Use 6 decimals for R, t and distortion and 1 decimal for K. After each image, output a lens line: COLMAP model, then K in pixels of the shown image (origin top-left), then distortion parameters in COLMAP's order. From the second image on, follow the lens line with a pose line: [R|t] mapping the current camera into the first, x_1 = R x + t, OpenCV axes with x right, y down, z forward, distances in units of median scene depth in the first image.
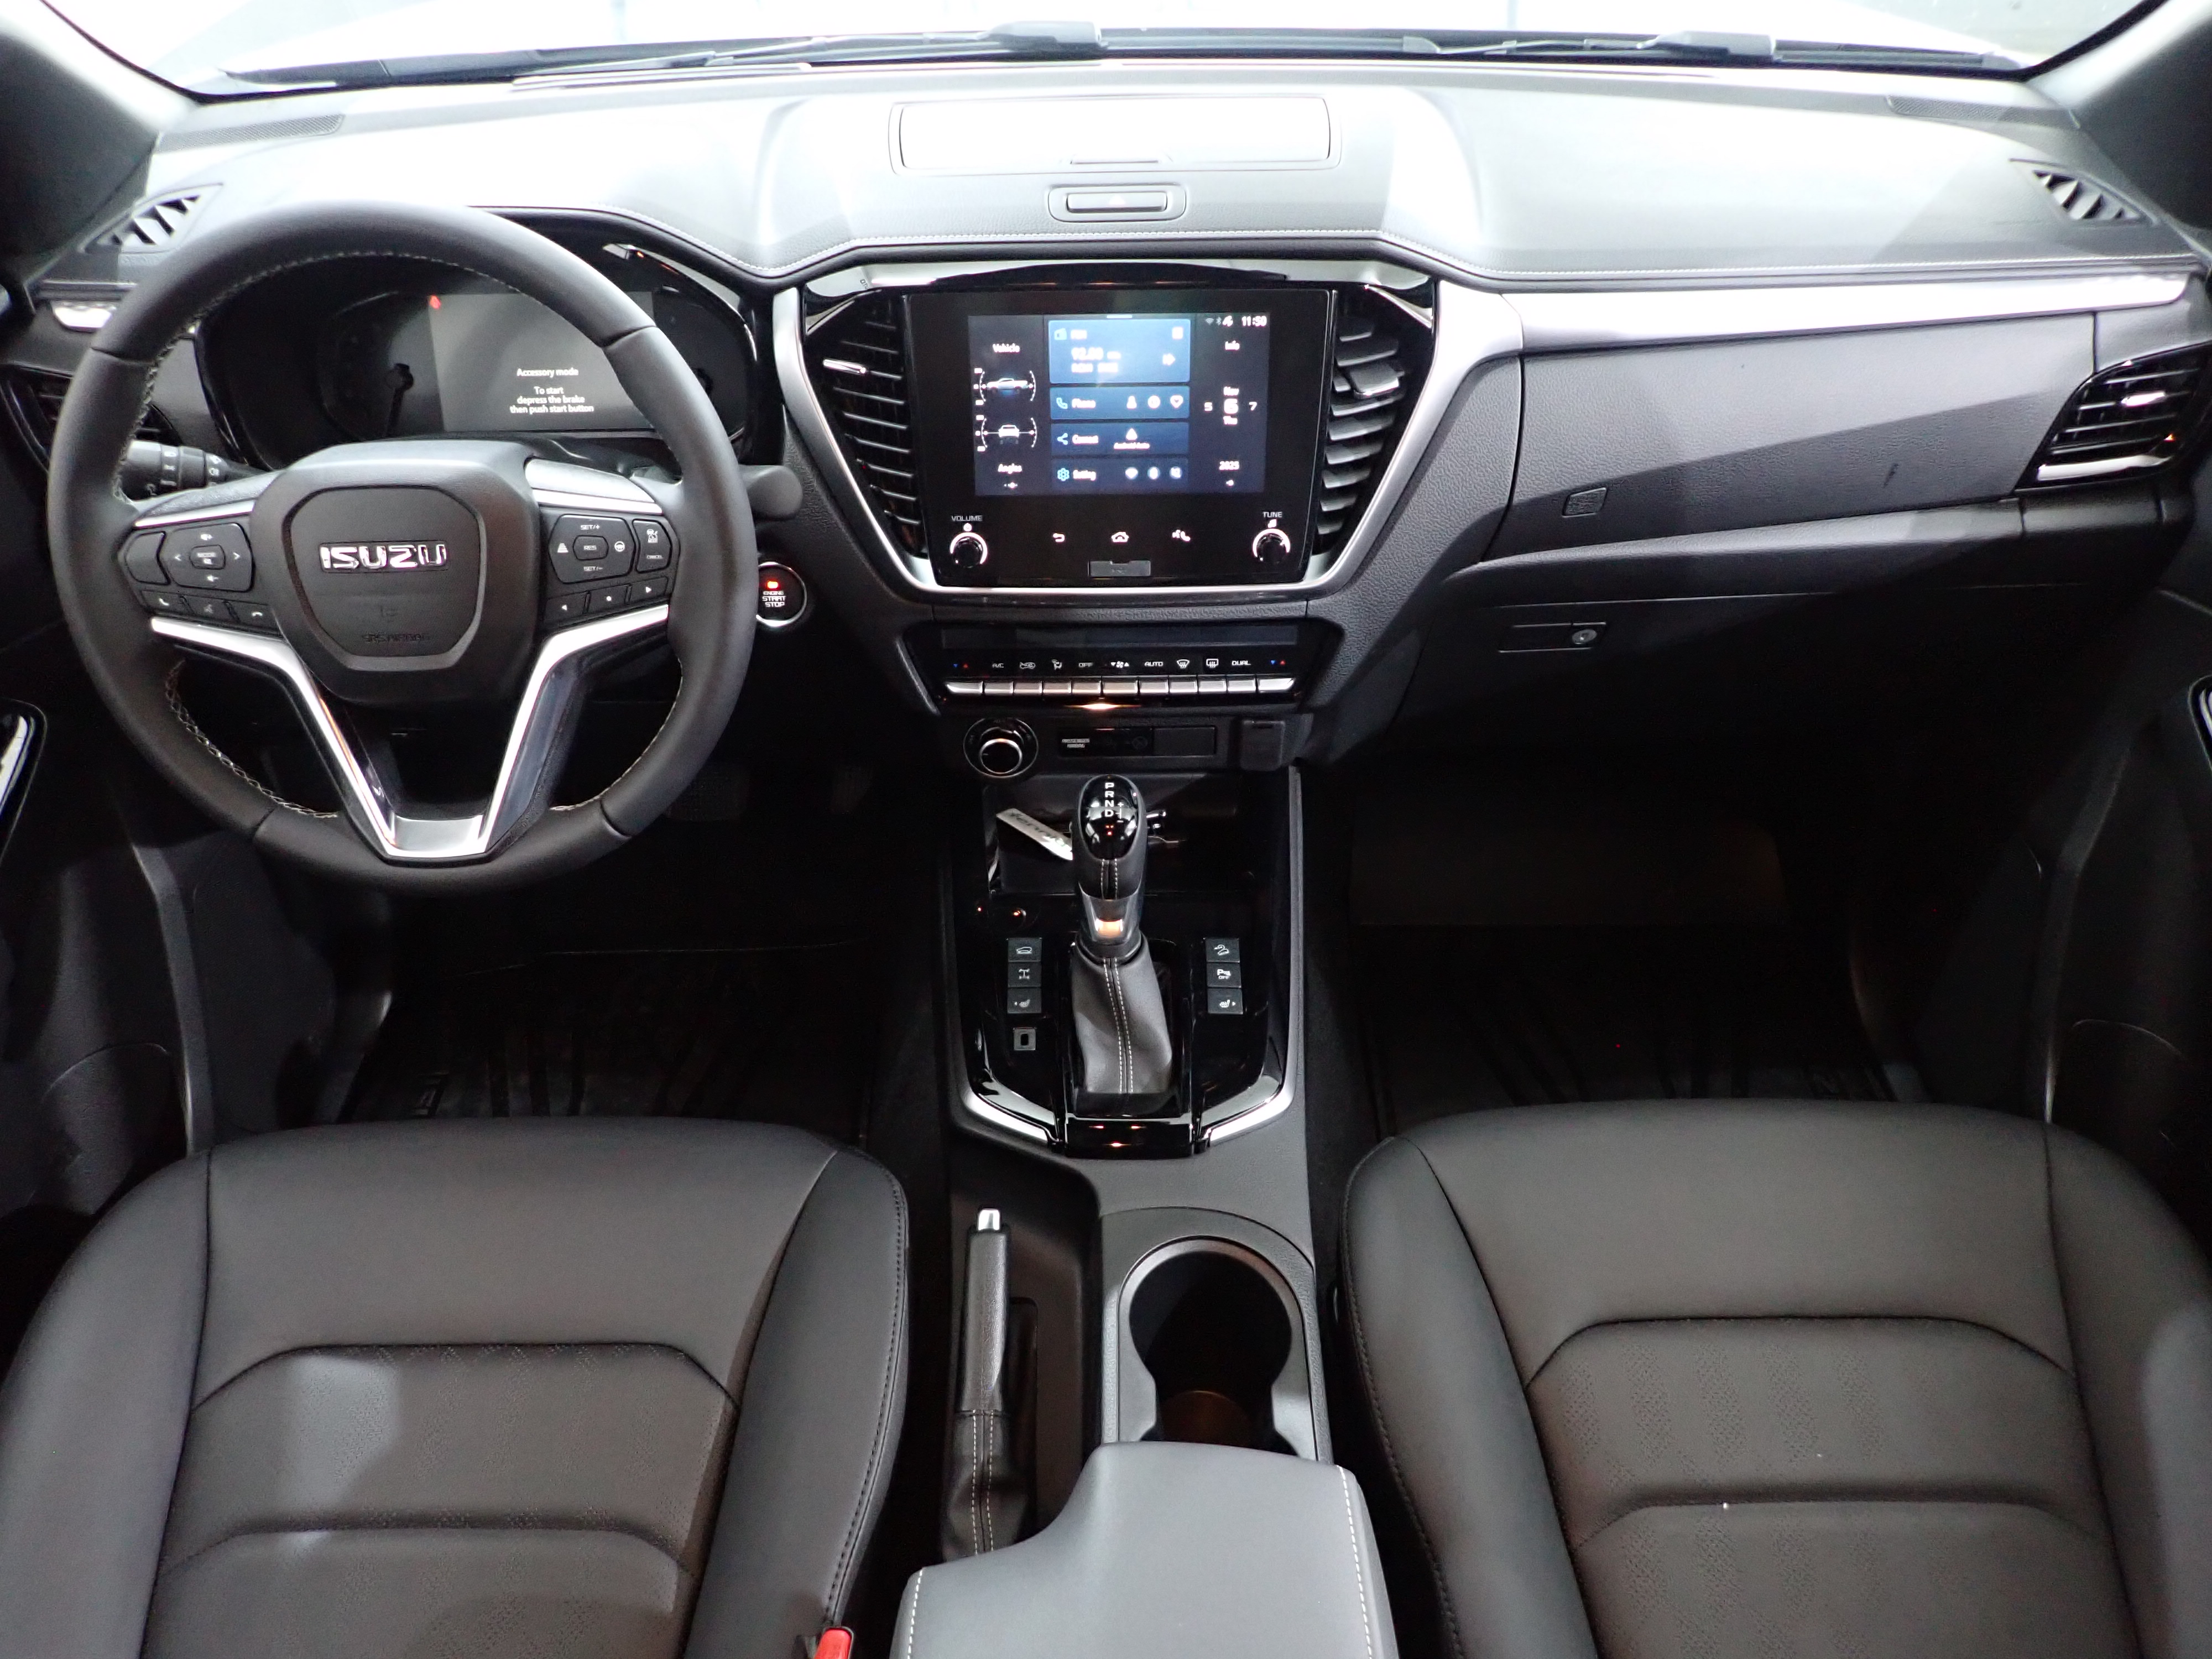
lens RADIAL K [[1617.9, 0, 1107.6], [0, 1617.9, 822.8], [0, 0, 1]] dist [0.003670, -0.017301]
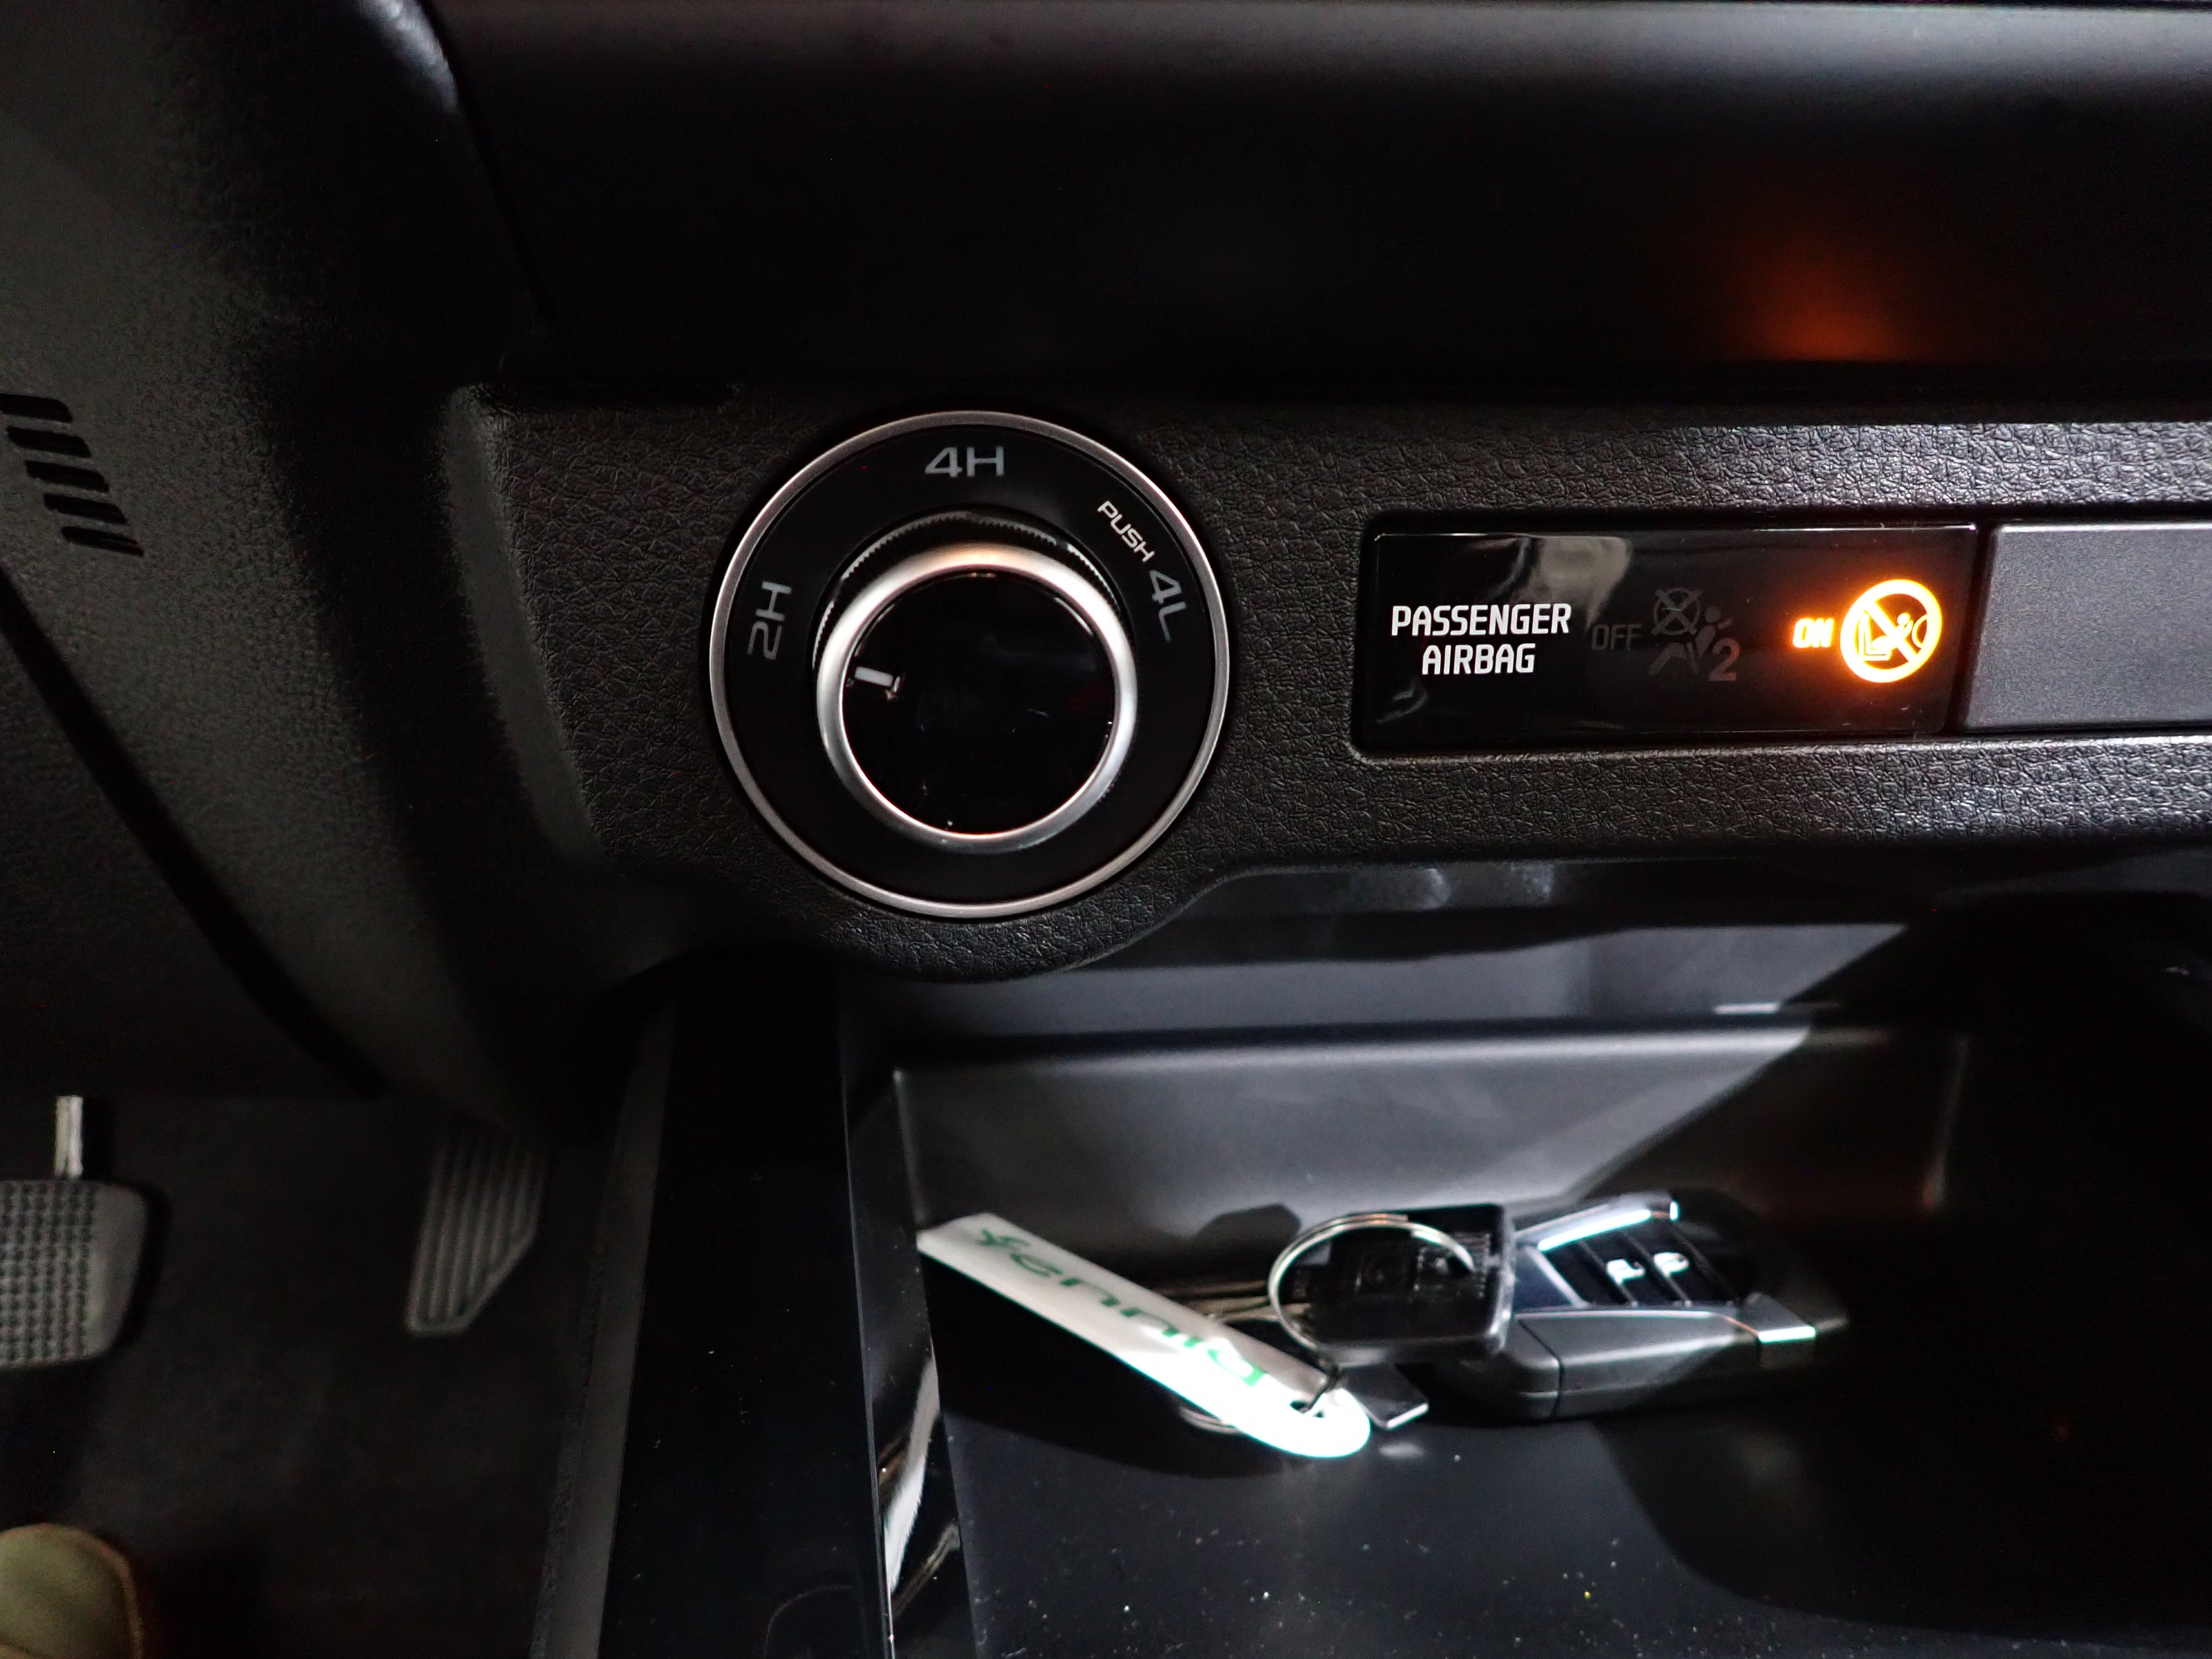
lens RADIAL K [[1617.9, 0, 1102.5], [0, 1617.9, 831.3], [0, 0, 1]] dist [0.003670, -0.017301]
pose [[0.997033, -0.016884, 0.075098, -0.067276], [0.039659, 0.948858, -0.313201, 0.013693], [-0.065969, 0.315250, 0.946713, 0.874281]]
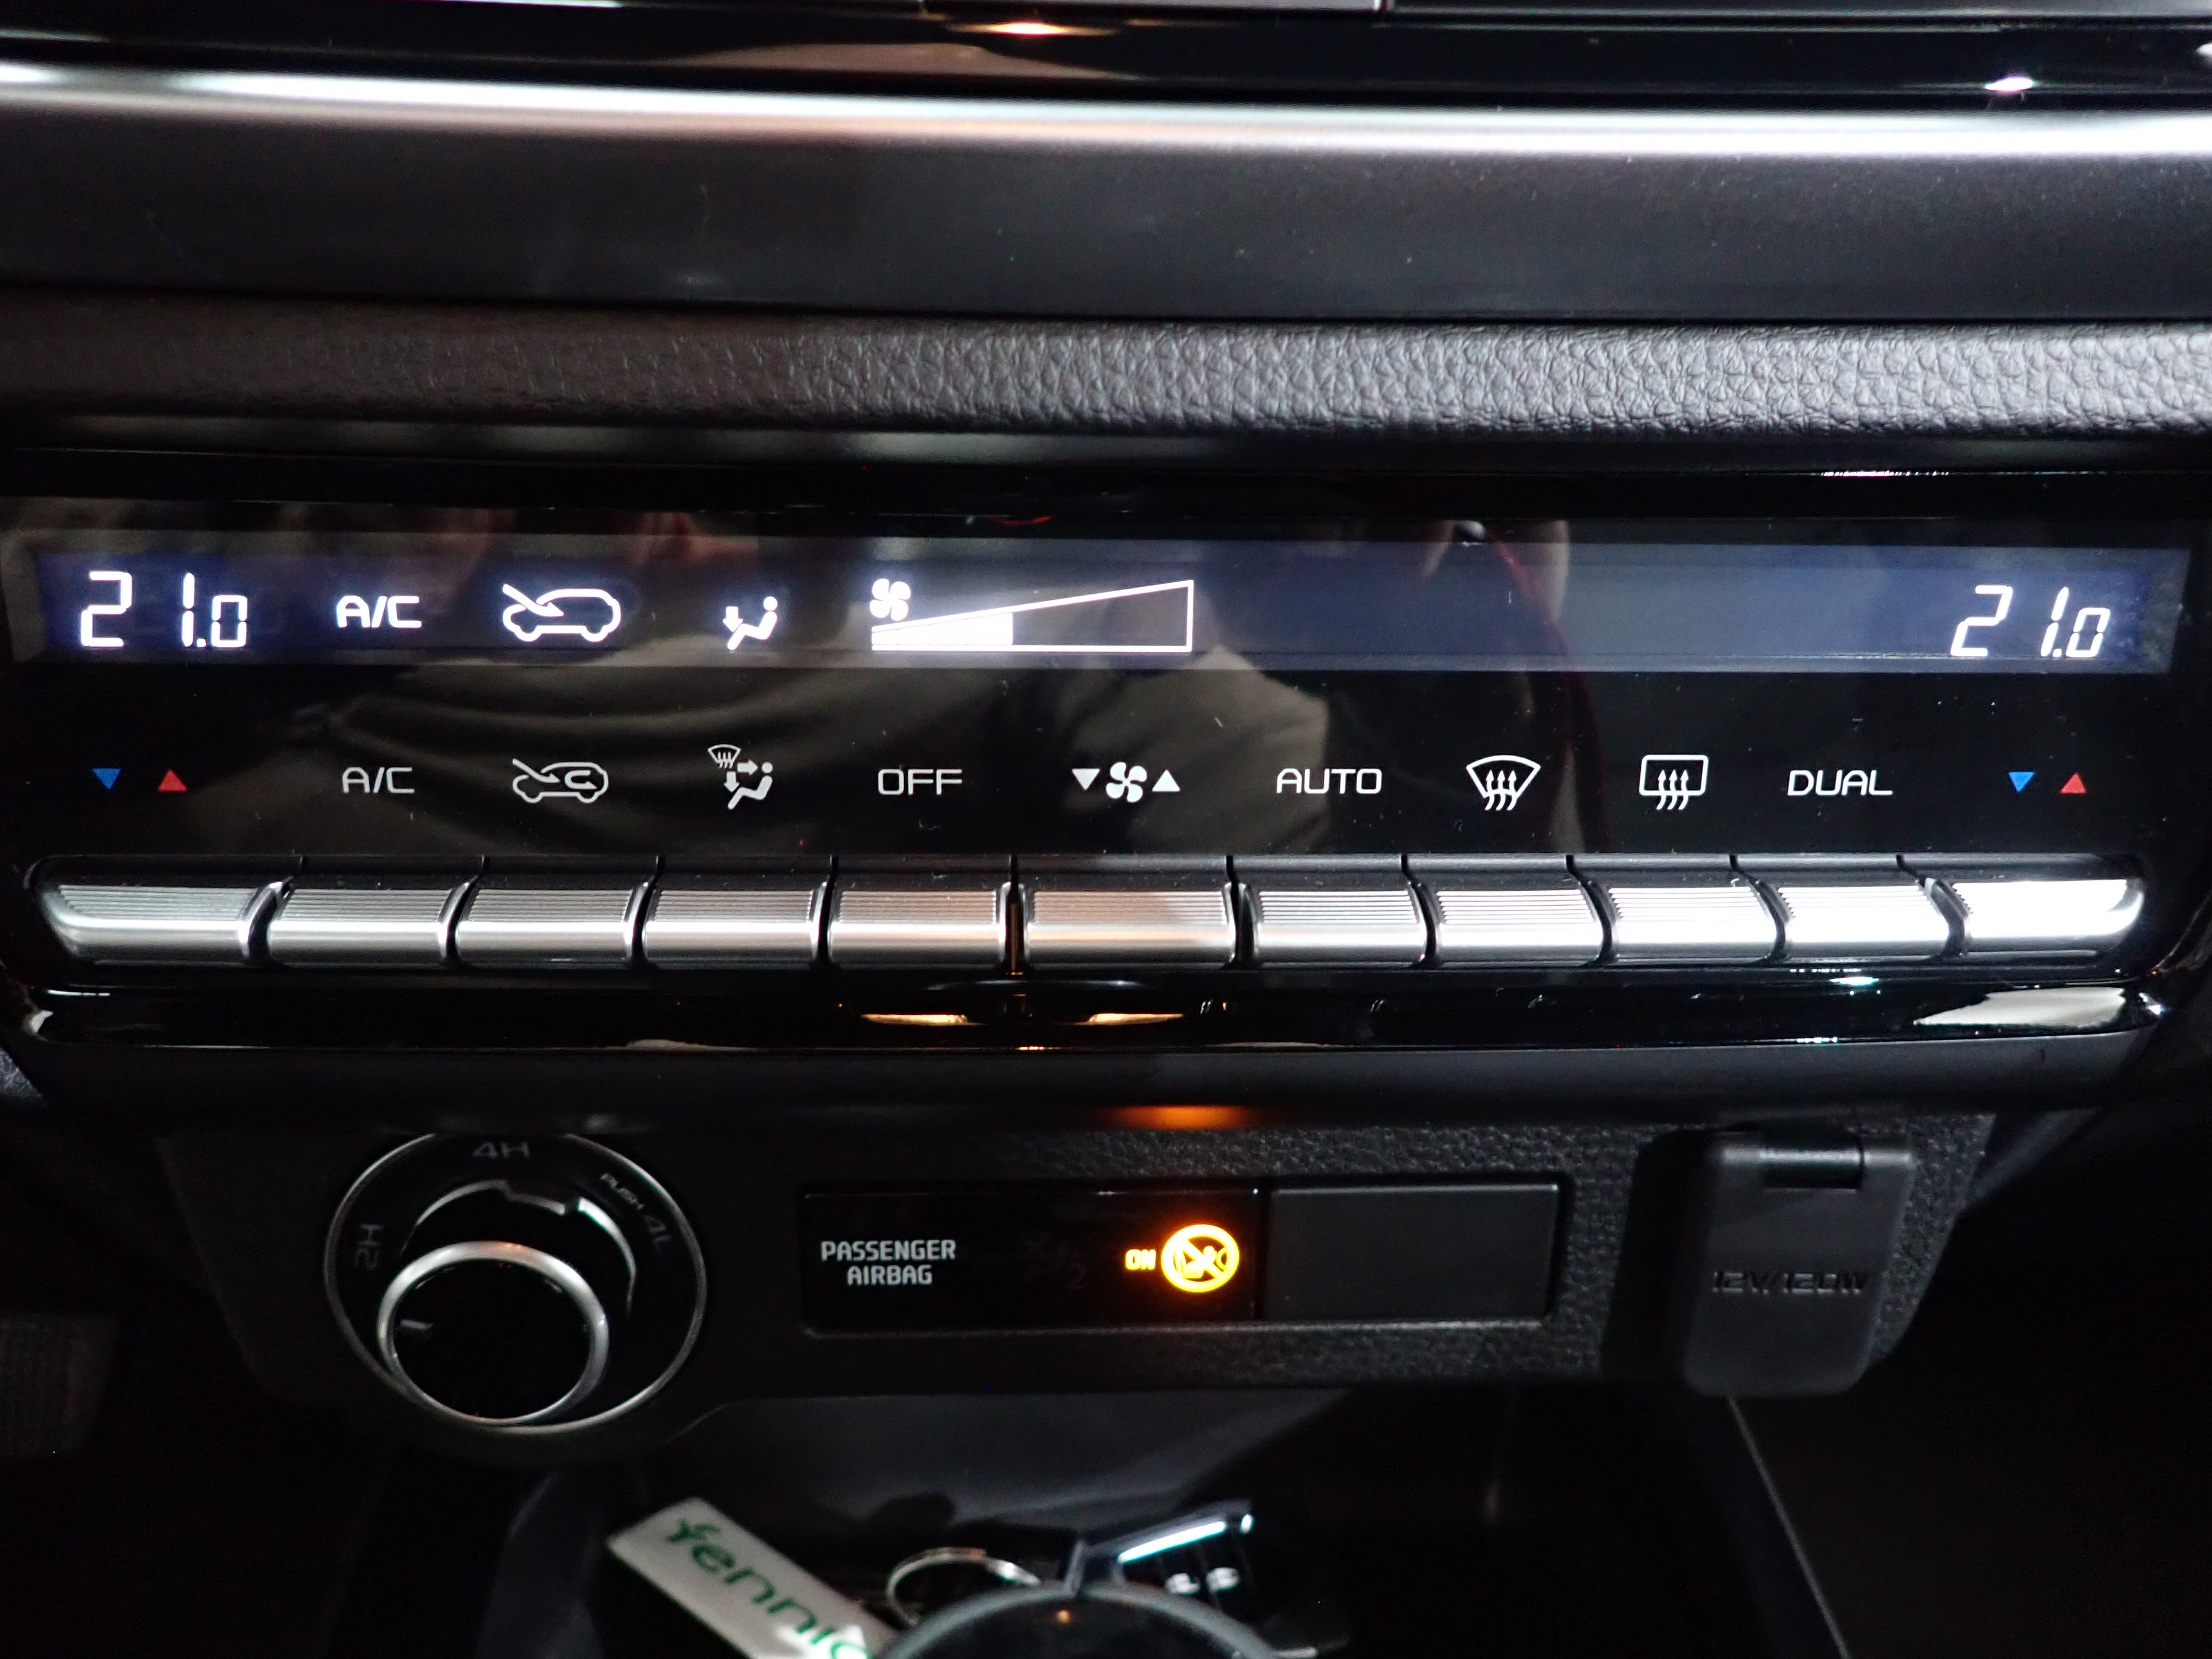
lens RADIAL K [[1617.9, 0, 1109.1], [0, 1617.9, 829.5], [0, 0, 1]] dist [0.003670, -0.017301]
pose [[0.999202, 0.010408, 0.038552, -0.000063], [0.001301, 0.956434, -0.291946, -0.042389], [-0.039911, 0.291763, 0.955658, 0.792627]]
